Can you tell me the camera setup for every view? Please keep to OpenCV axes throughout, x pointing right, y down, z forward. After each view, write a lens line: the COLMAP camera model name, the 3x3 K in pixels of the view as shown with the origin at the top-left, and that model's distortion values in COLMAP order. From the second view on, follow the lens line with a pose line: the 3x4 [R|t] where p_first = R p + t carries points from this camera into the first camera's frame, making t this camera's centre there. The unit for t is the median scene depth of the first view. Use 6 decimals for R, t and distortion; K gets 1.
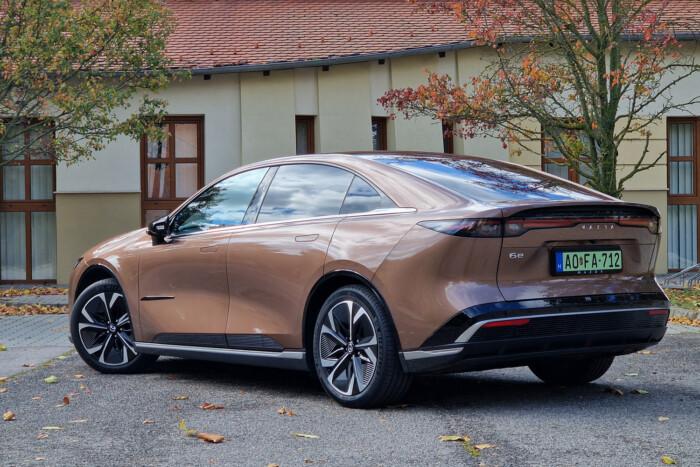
lens RADIAL K [[1321.7, 0, 350.0], [0, 1321.7, 233.5], [0, 0, 1]] dist [-0.350591, 5.665456]
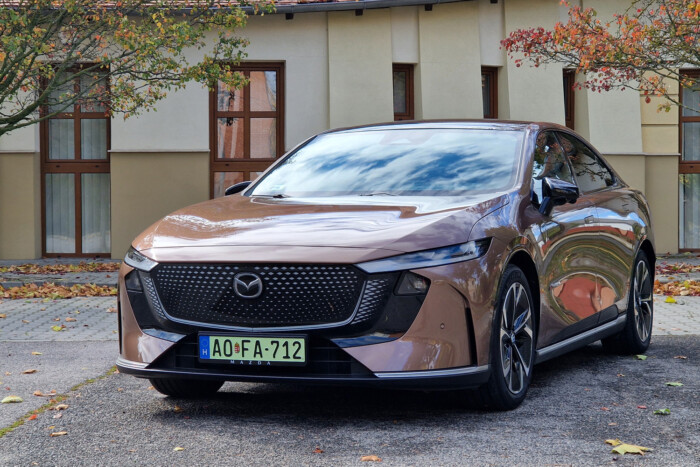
lens RADIAL K [[1321.7, 0, 350.0], [0, 1321.7, 233.5], [0, 0, 1]] dist [-0.350591, 5.665456]
pose [[0.999721, 0.012343, -0.020163, -0.052330], [-0.011866, 0.999650, 0.023639, 0.000162], [0.020448, -0.023393, 0.999517, 0.159588]]
